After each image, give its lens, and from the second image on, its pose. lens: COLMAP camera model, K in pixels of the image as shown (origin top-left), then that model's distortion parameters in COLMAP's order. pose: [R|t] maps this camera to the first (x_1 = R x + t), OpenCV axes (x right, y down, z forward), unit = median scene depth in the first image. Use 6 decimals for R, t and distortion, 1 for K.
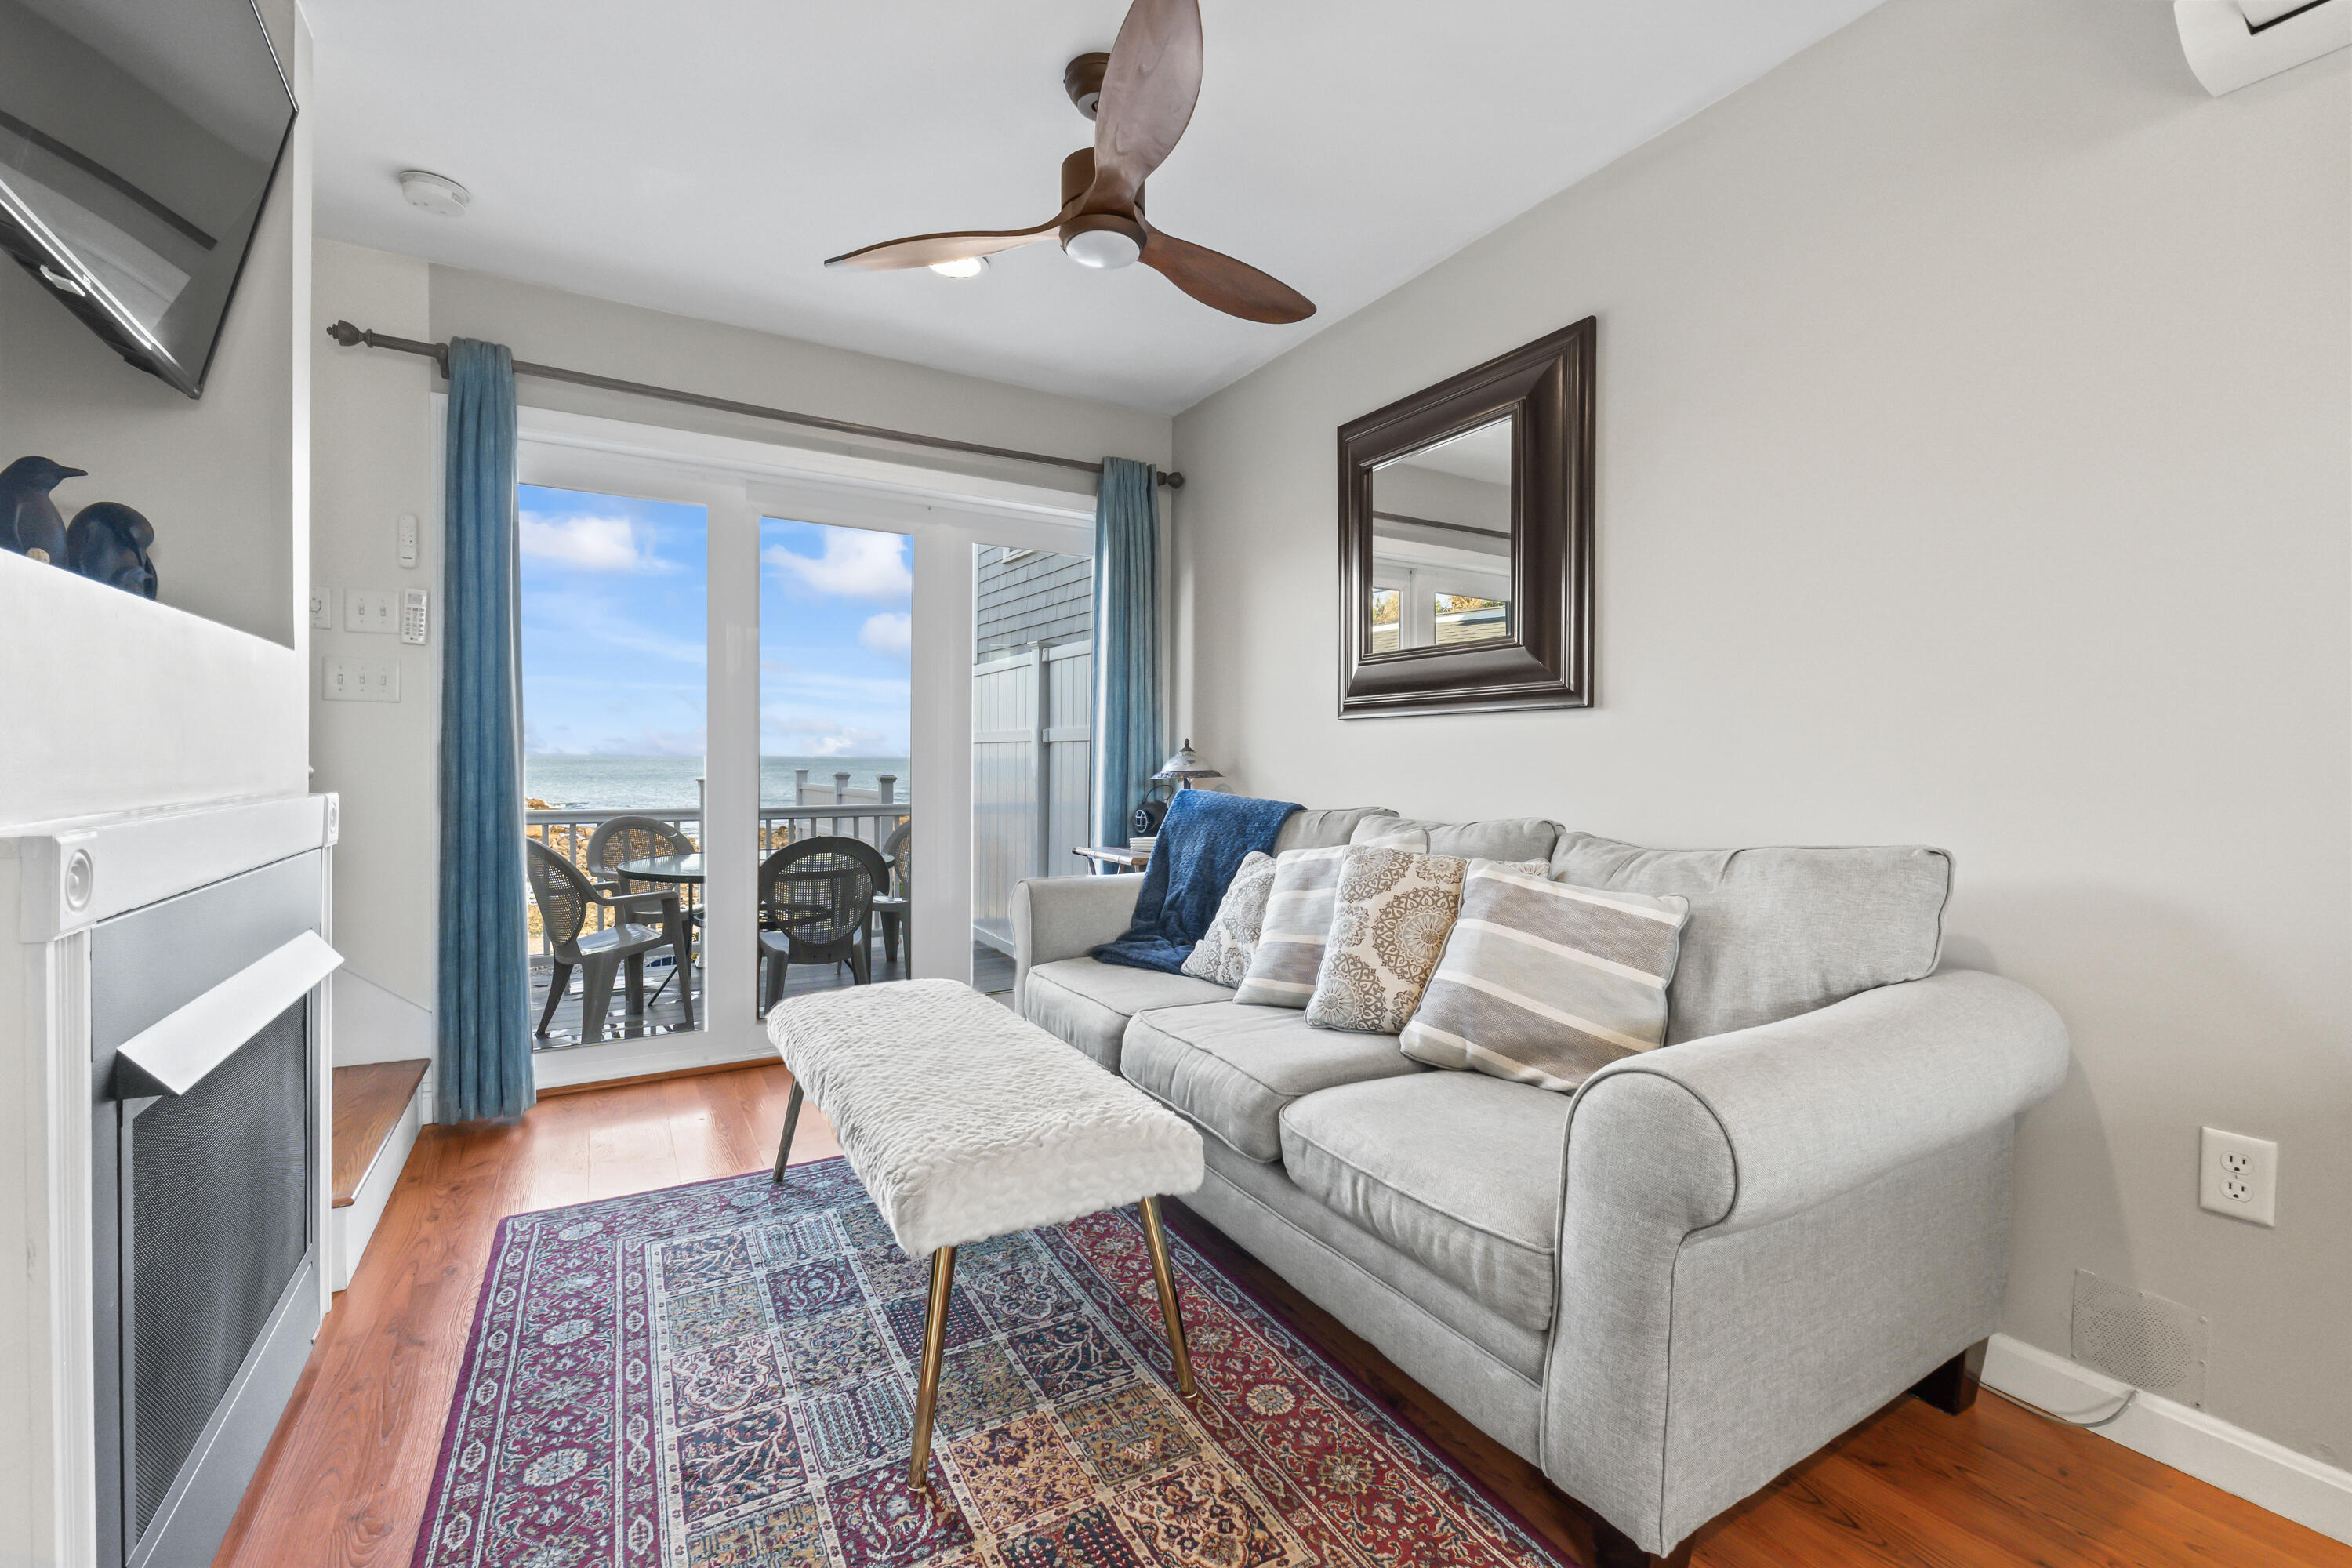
lens RADIAL K [[1001.1, 0, 1186.5], [0, 1001.1, 772.6], [0, 0, 1]] dist [-0.003956, -0.001551]
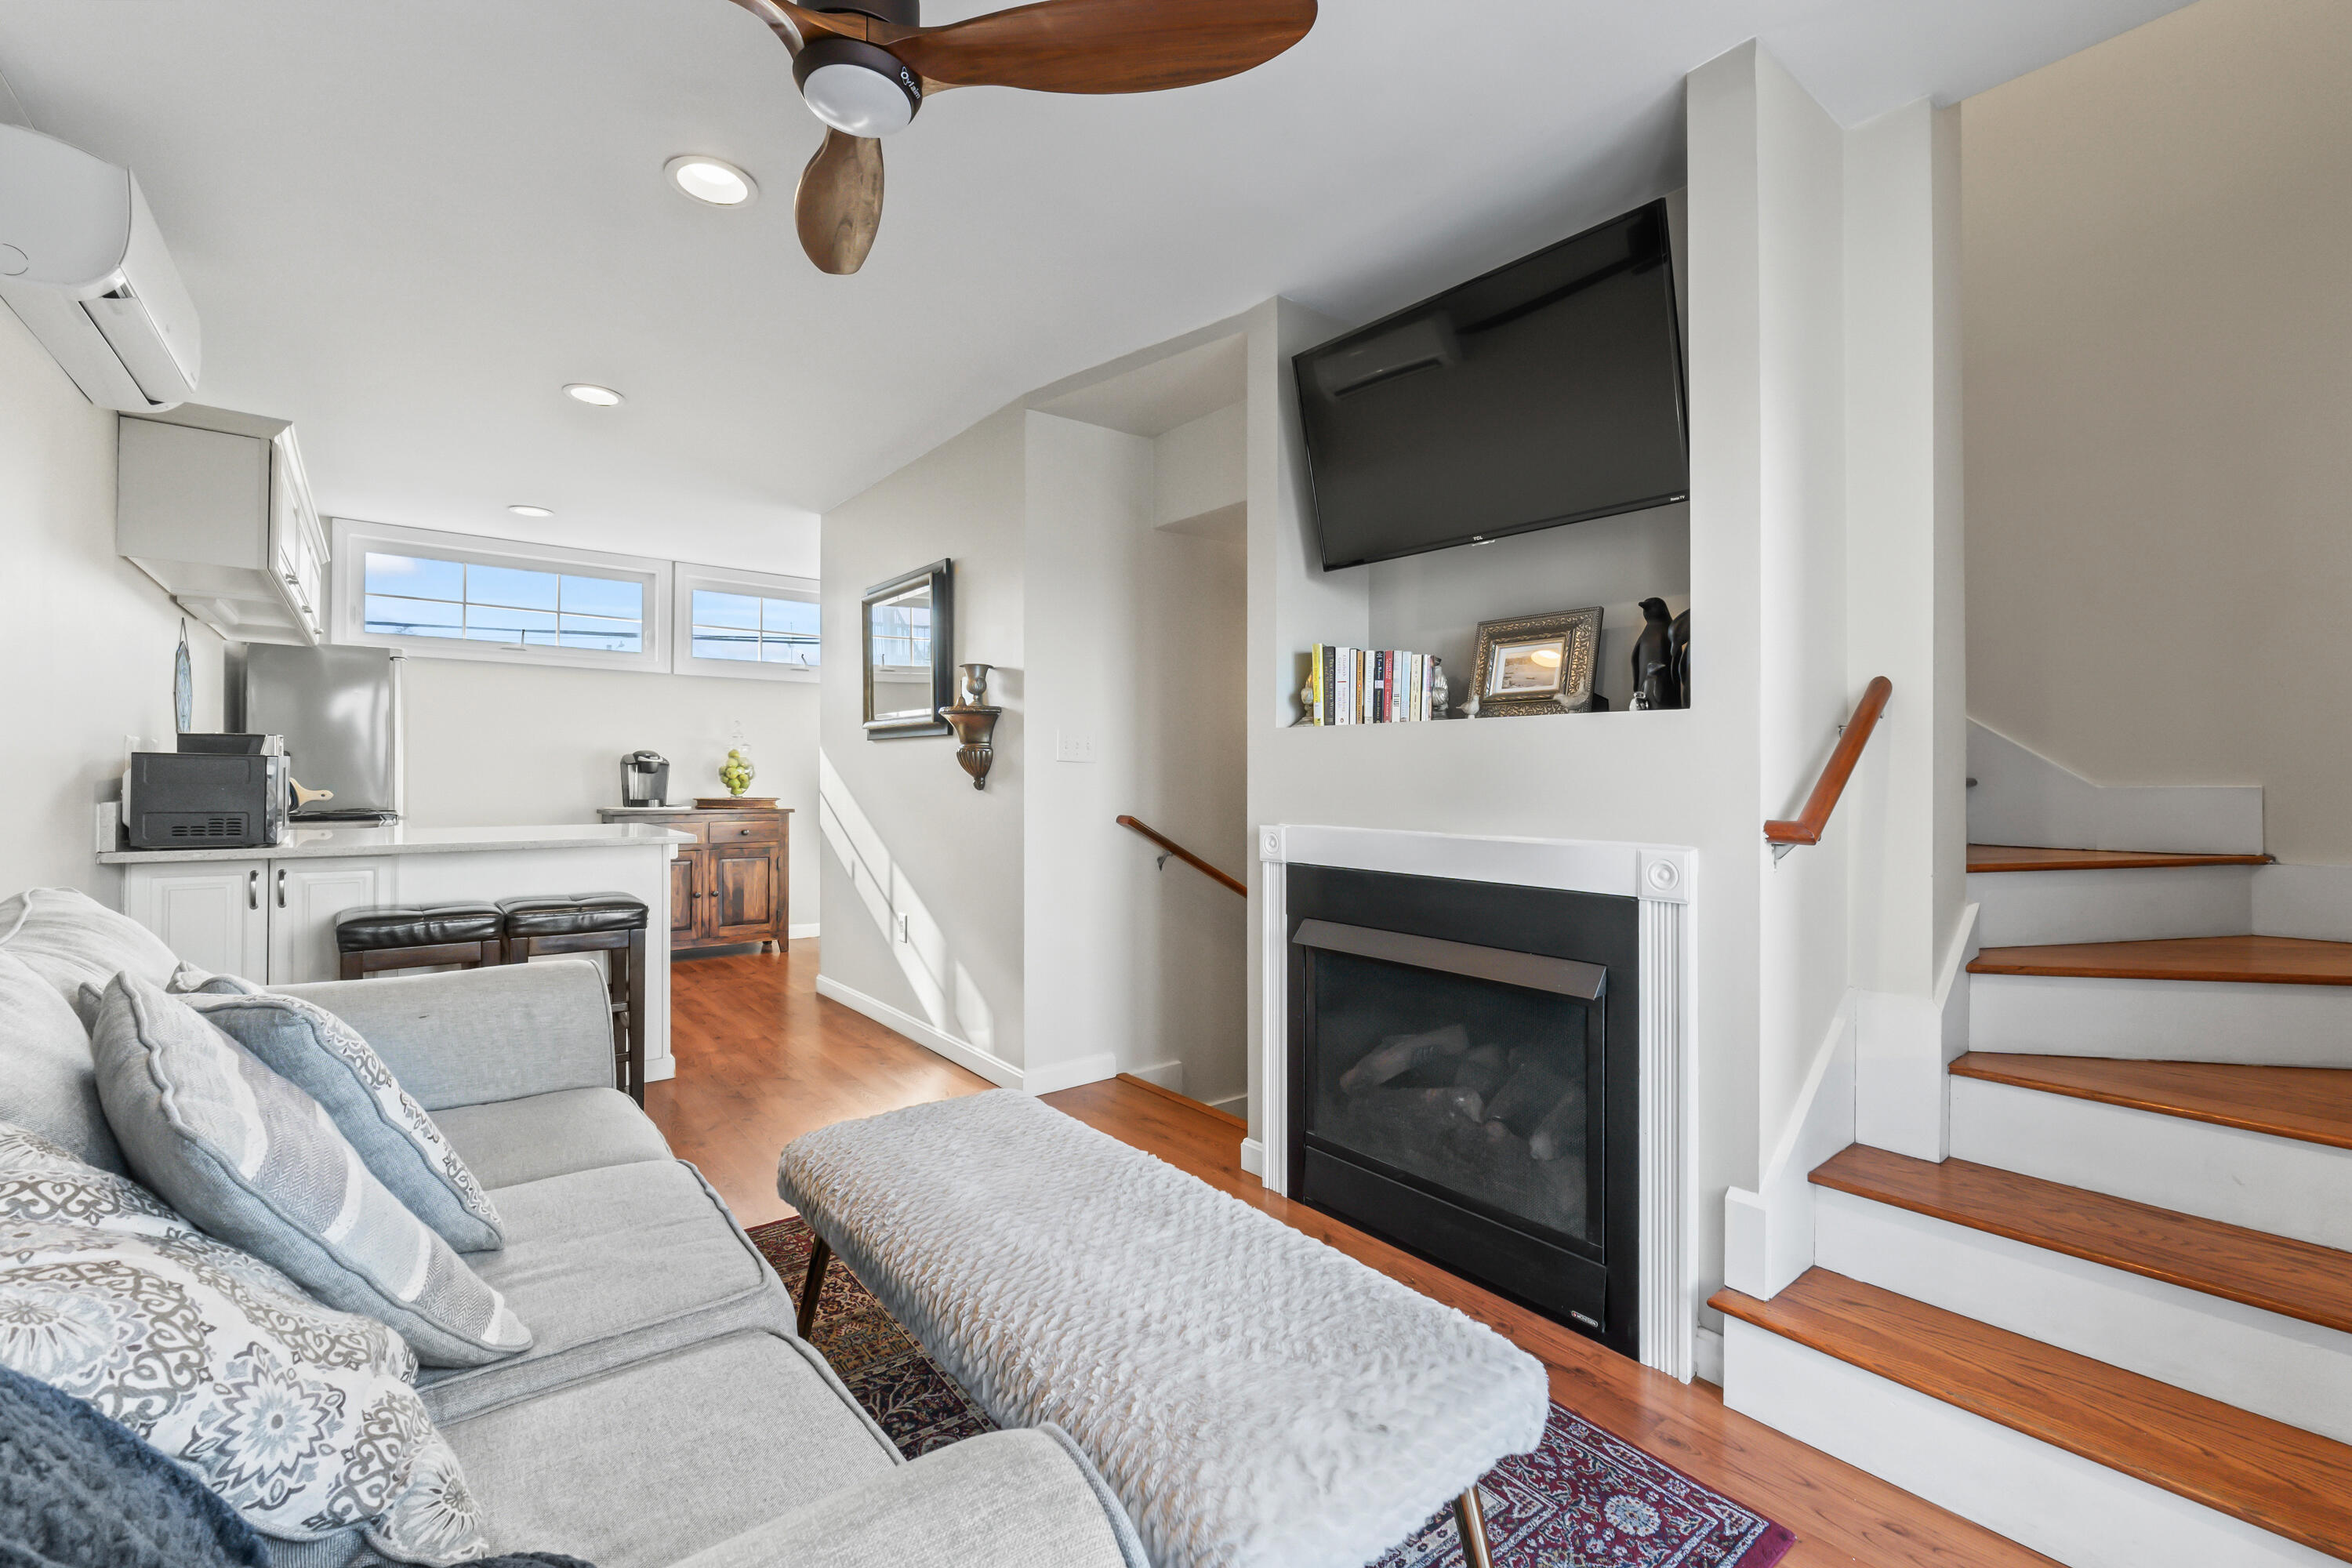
lens RADIAL K [[1001.1, 0, 1172.9], [0, 1001.1, 784.6], [0, 0, 1]] dist [-0.003956, -0.001551]
pose [[-0.991444, -0.008557, -0.130256, -0.098521], [-0.011128, 0.999757, 0.019019, -0.027119], [0.130061, 0.020306, -0.991298, 0.790935]]
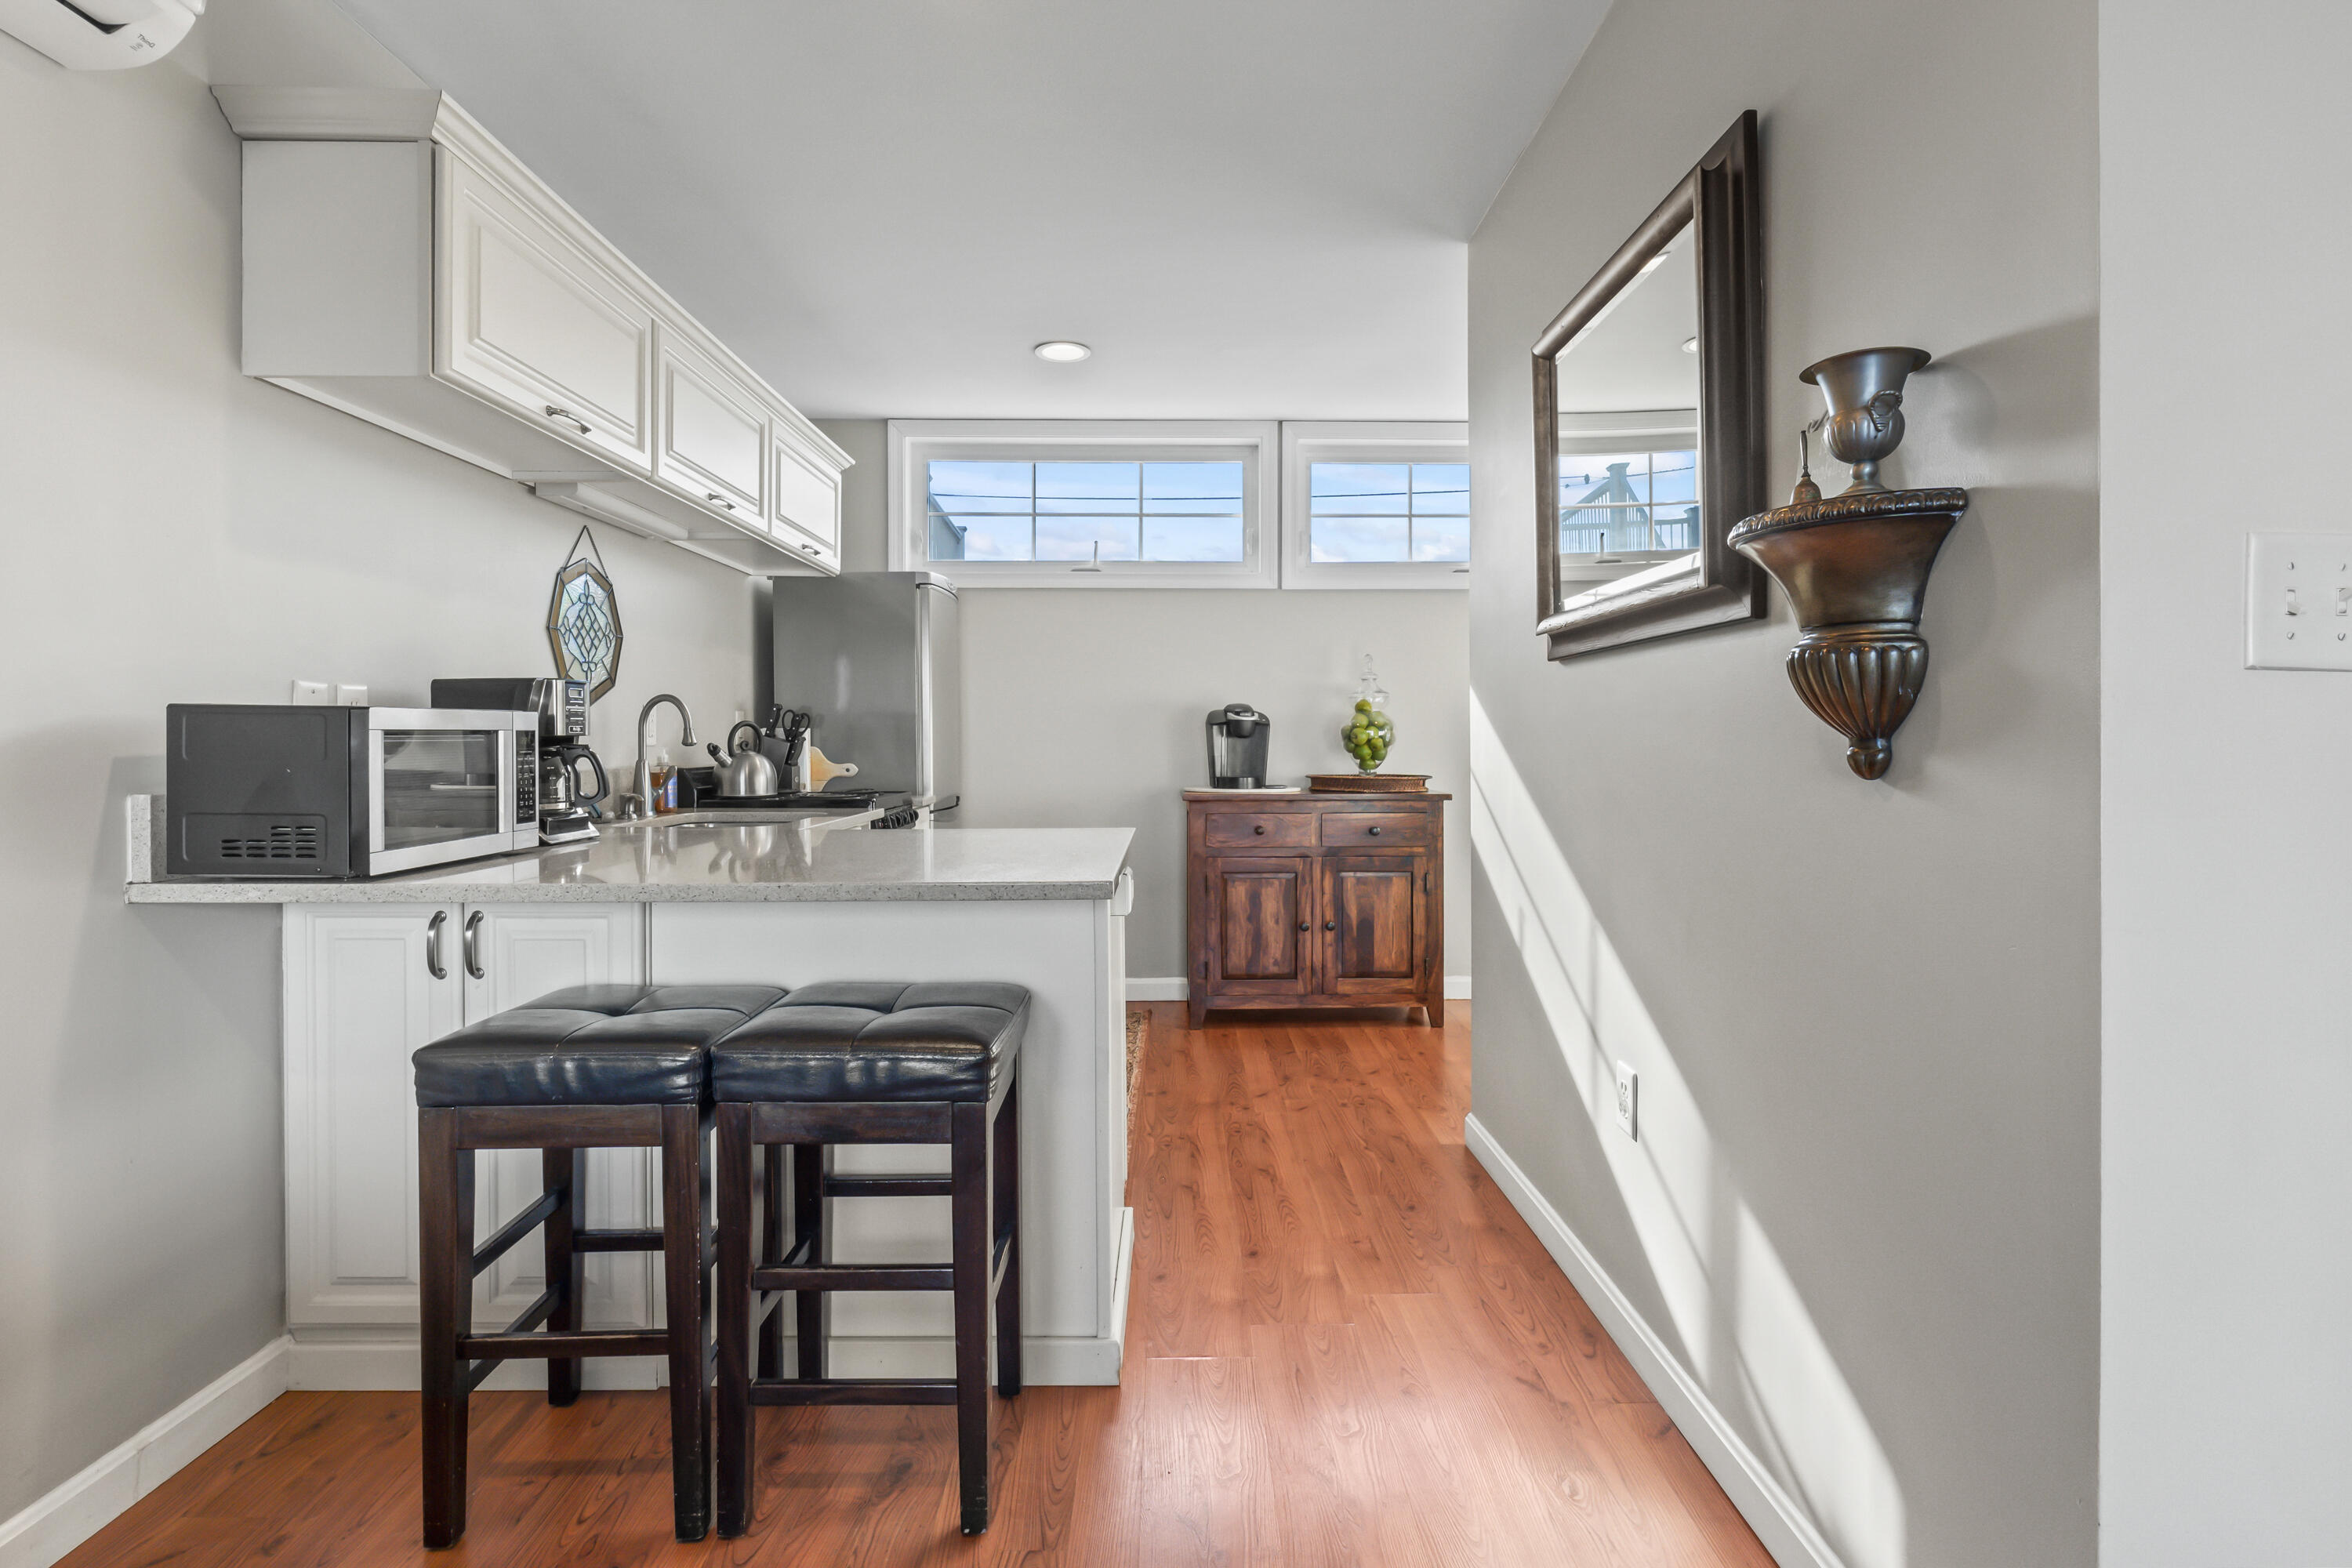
lens RADIAL K [[1148.2, 0, 1190.2], [0, 1148.2, 745.6], [0, 0, 1]] dist [-0.001632, -0.000542]
pose [[-0.871316, -0.004361, 0.490703, -0.059241], [0.004661, 0.999842, 0.017161, -0.022002], [-0.490700, 0.017239, -0.871158, 0.451658]]
